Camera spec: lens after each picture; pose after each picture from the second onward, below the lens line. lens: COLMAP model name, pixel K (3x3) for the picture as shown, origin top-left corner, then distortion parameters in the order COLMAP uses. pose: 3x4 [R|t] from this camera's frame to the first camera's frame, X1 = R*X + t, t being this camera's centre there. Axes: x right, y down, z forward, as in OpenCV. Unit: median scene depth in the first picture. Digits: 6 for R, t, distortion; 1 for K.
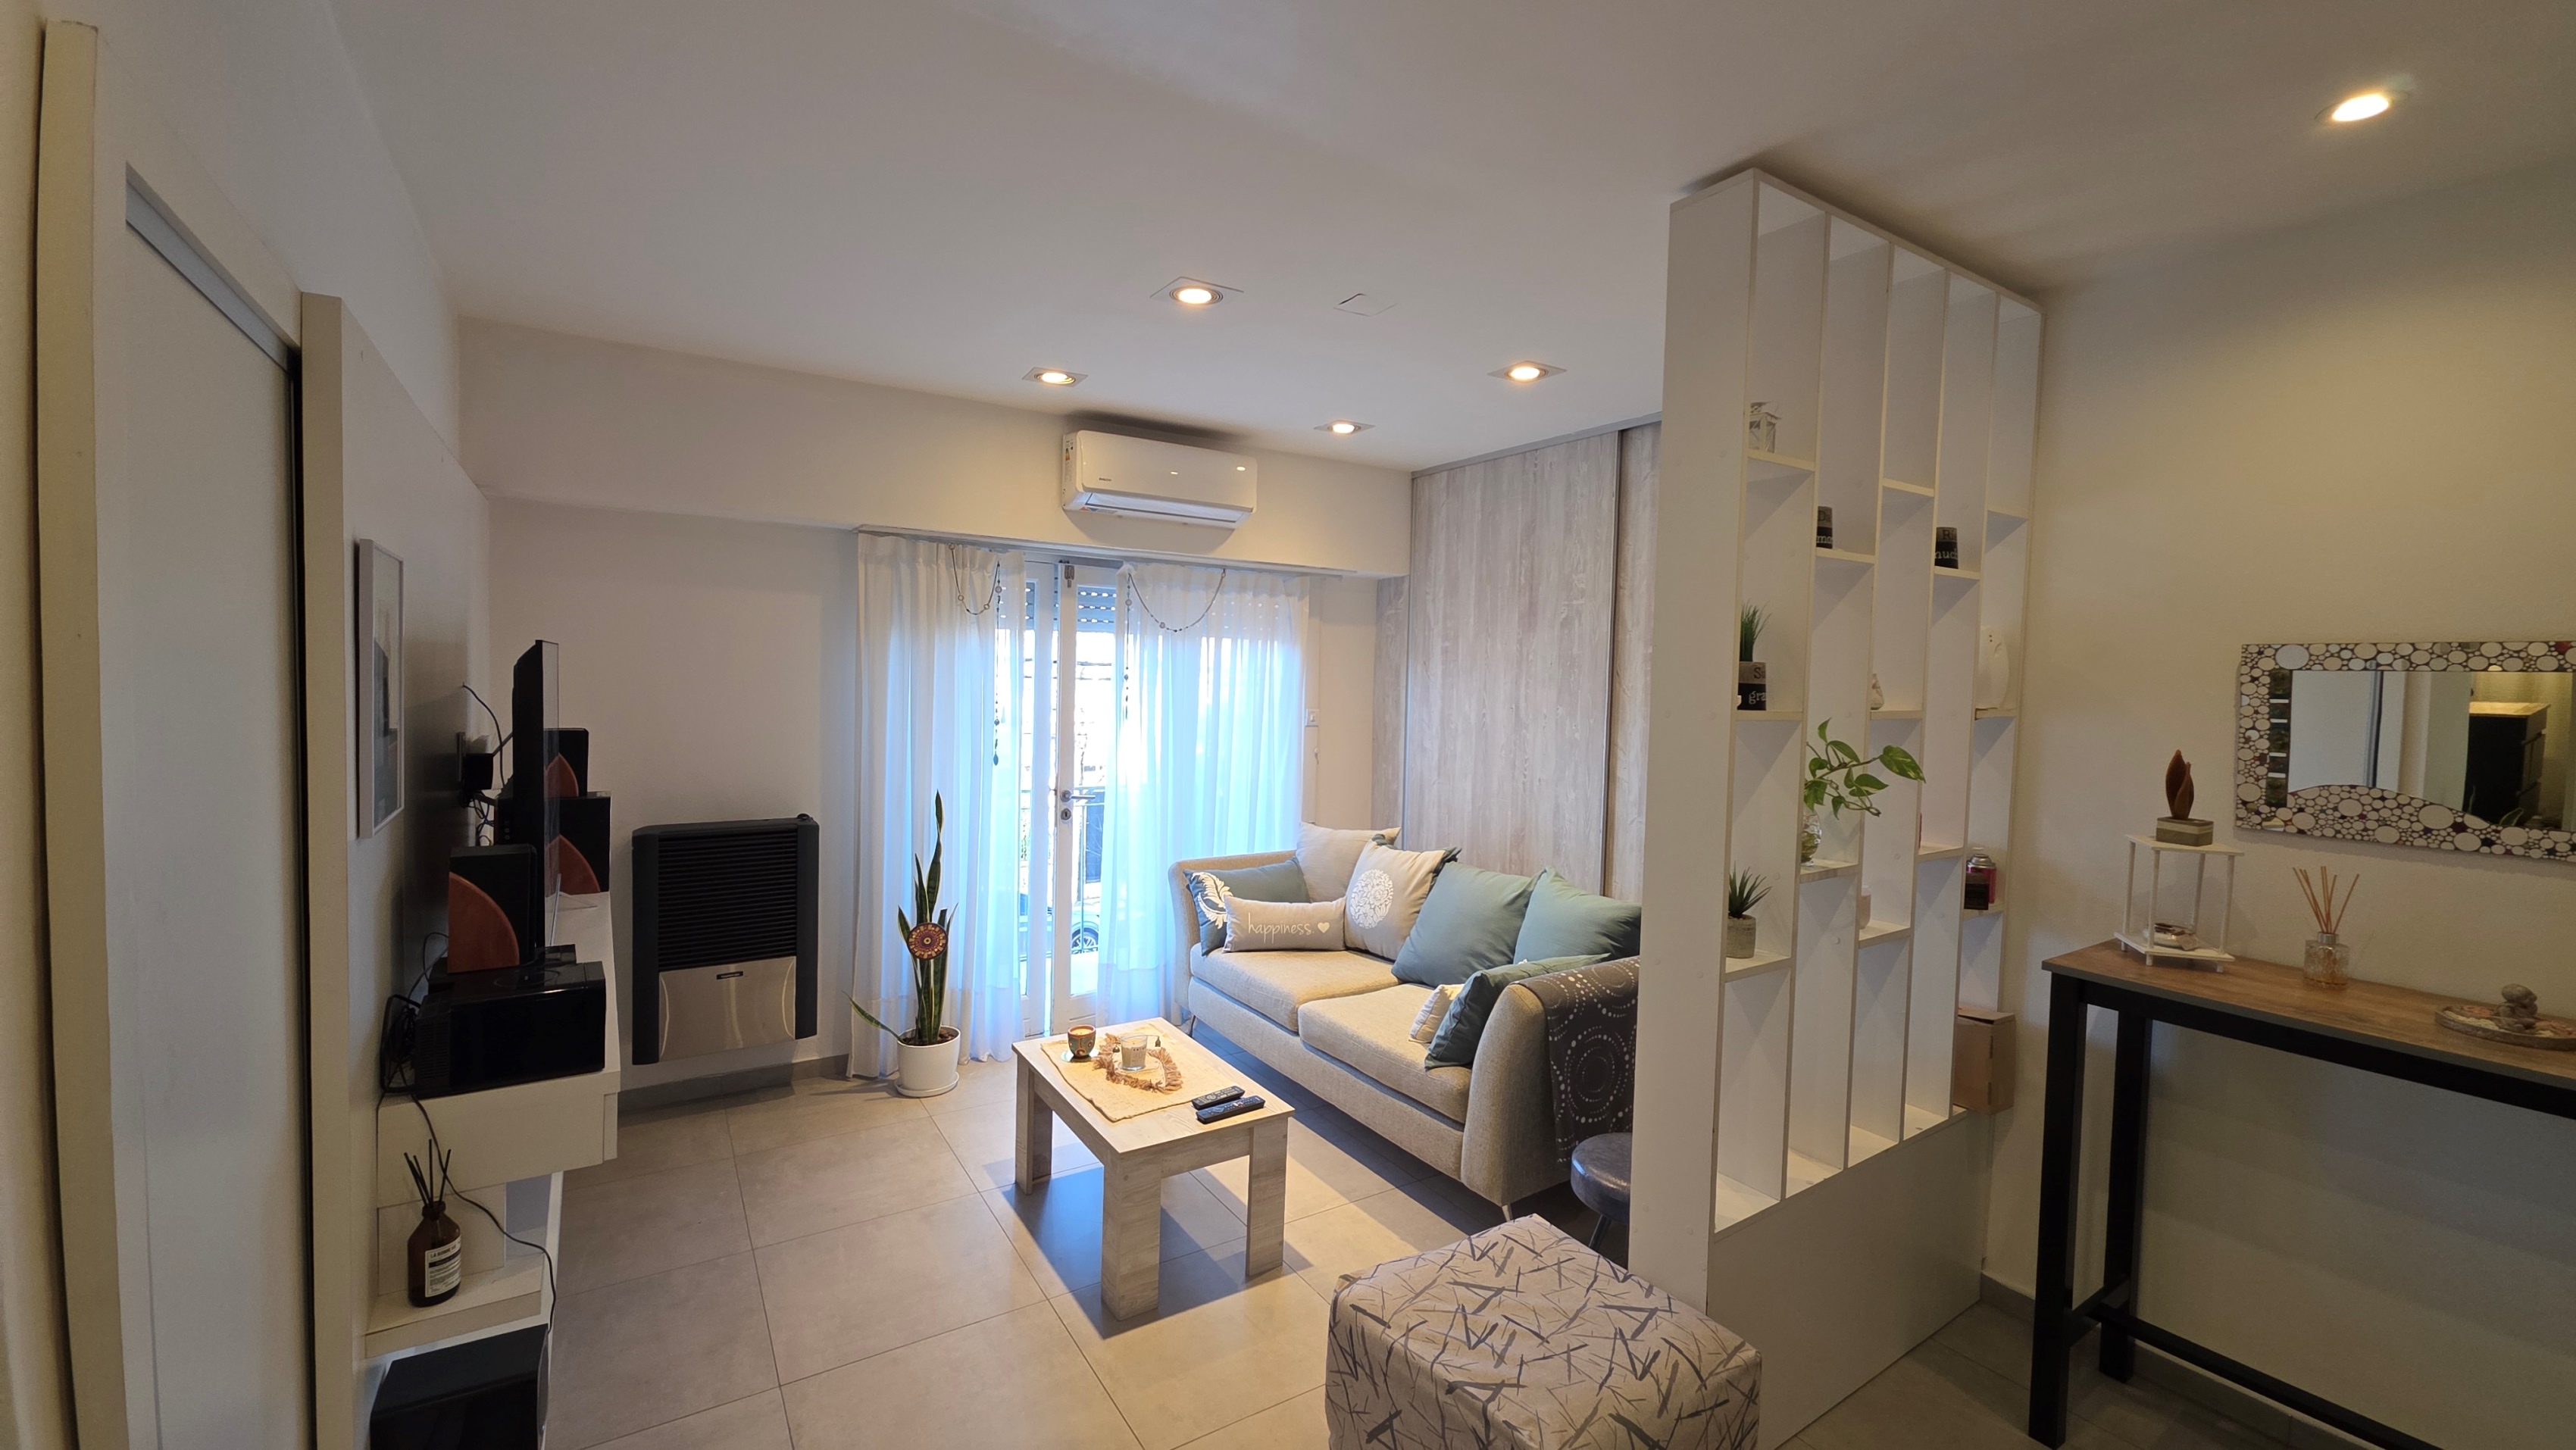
lens RADIAL K [[1017.8, 0, 1288.7], [0, 1017.8, 712.2], [0, 0, 1]] dist [0.012794, -0.007913]
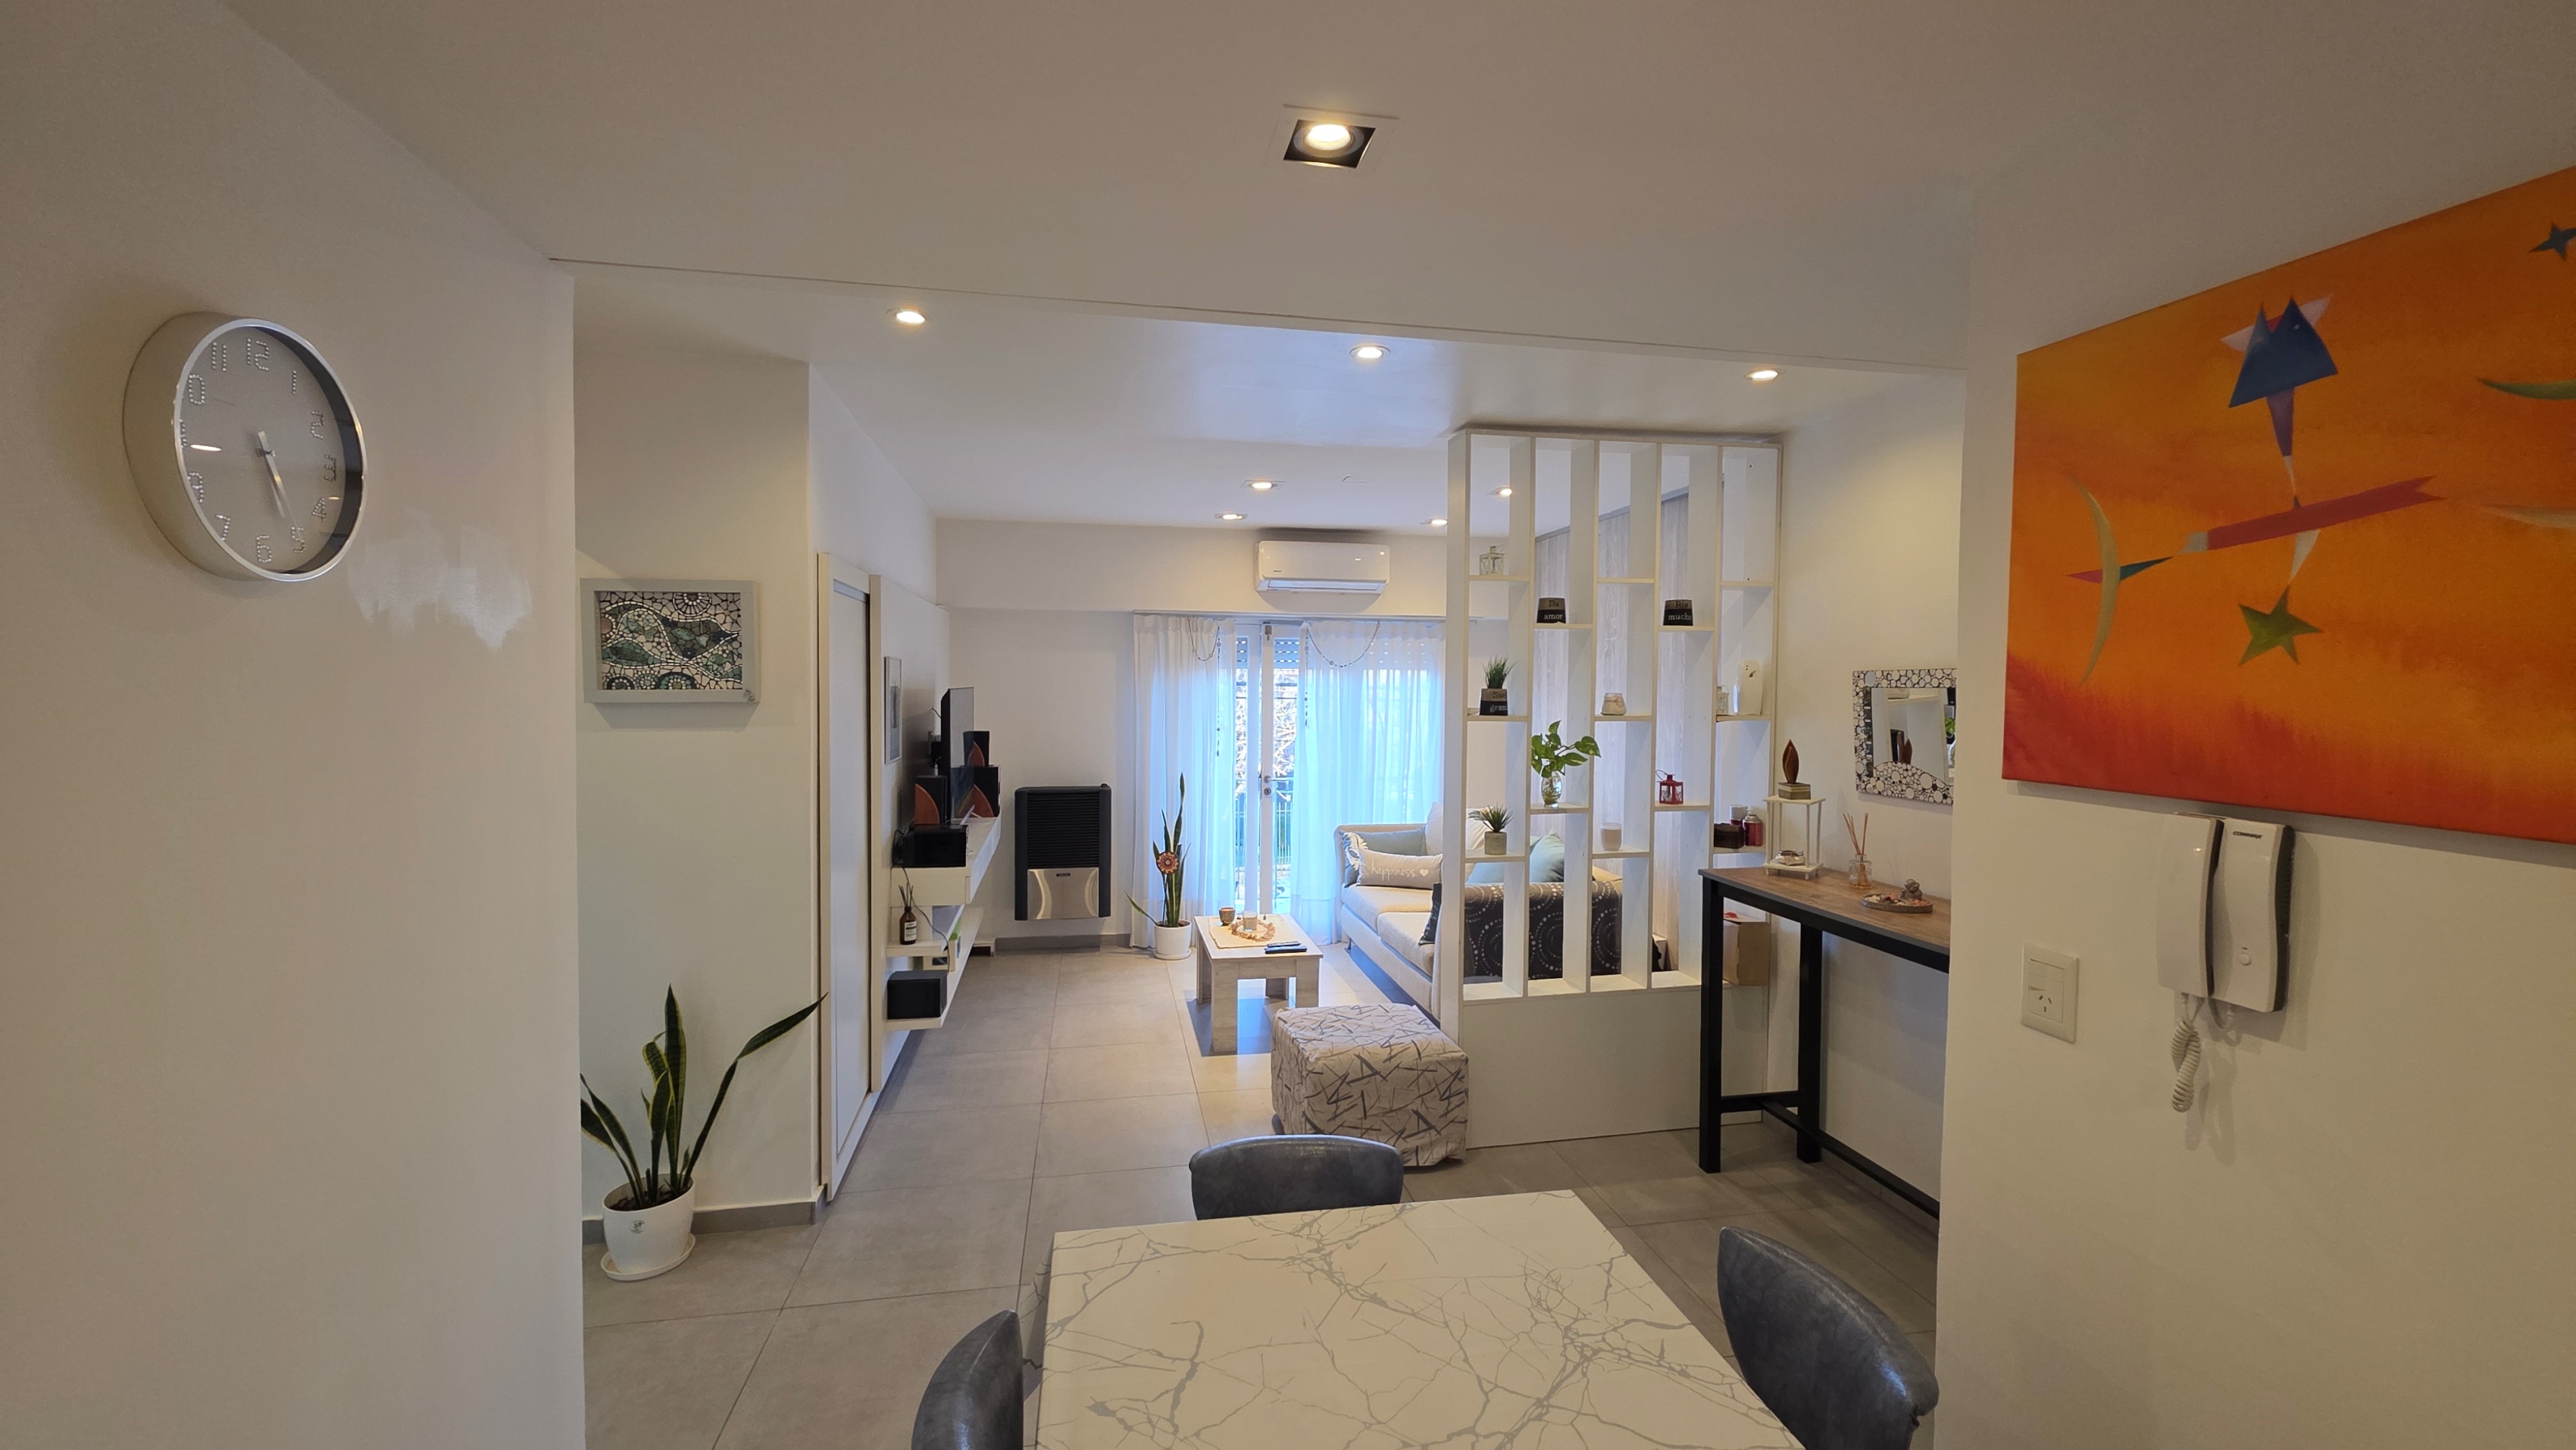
lens RADIAL K [[1017.8, 0, 1288.7], [0, 1017.8, 712.2], [0, 0, 1]] dist [0.012794, -0.007913]
pose [[0.927066, -0.007850, -0.374816, 0.437955], [0.000966, 0.999827, -0.018549, 0.013921], [0.374897, 0.016834, 0.926914, -0.442636]]
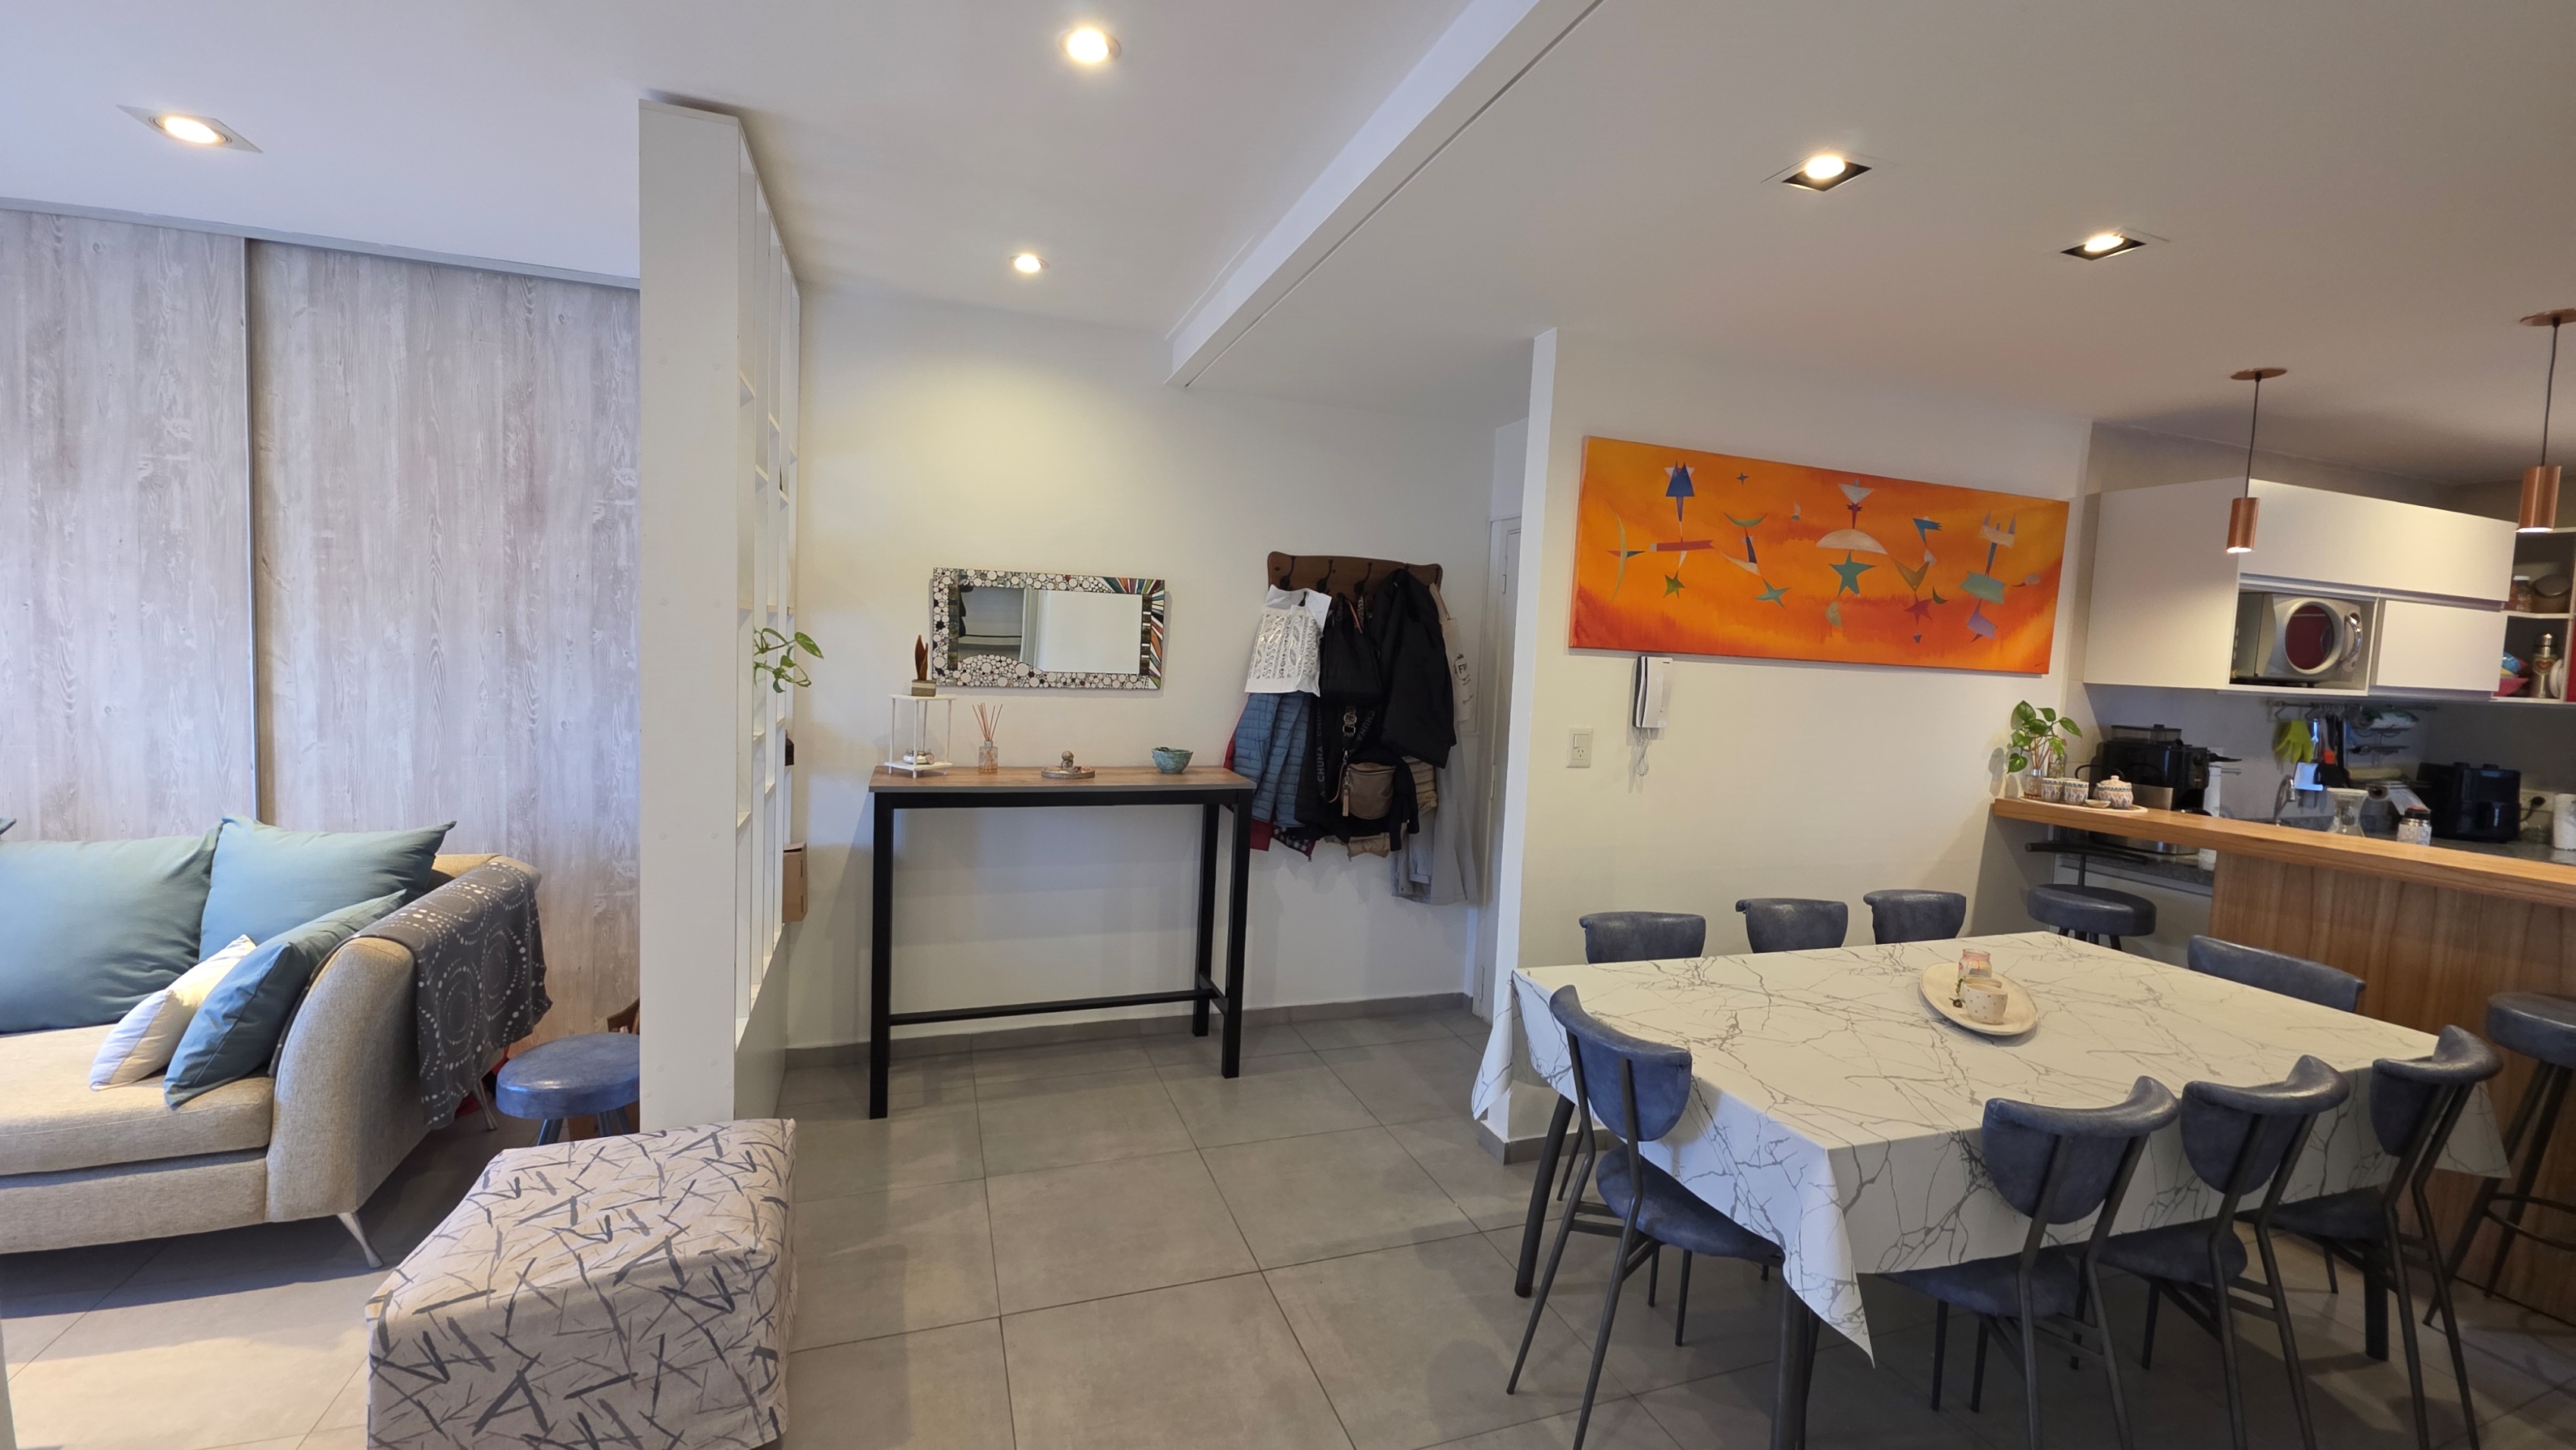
lens RADIAL K [[1022.8, 0, 1287.8], [0, 1022.8, 710.9], [0, 0, 1]] dist [0.014546, -0.009144]
pose [[0.227292, -0.079064, 0.970612, -0.290361], [0.003414, 0.996757, 0.080394, 0.017068], [-0.973821, -0.014959, 0.226825, 0.070755]]
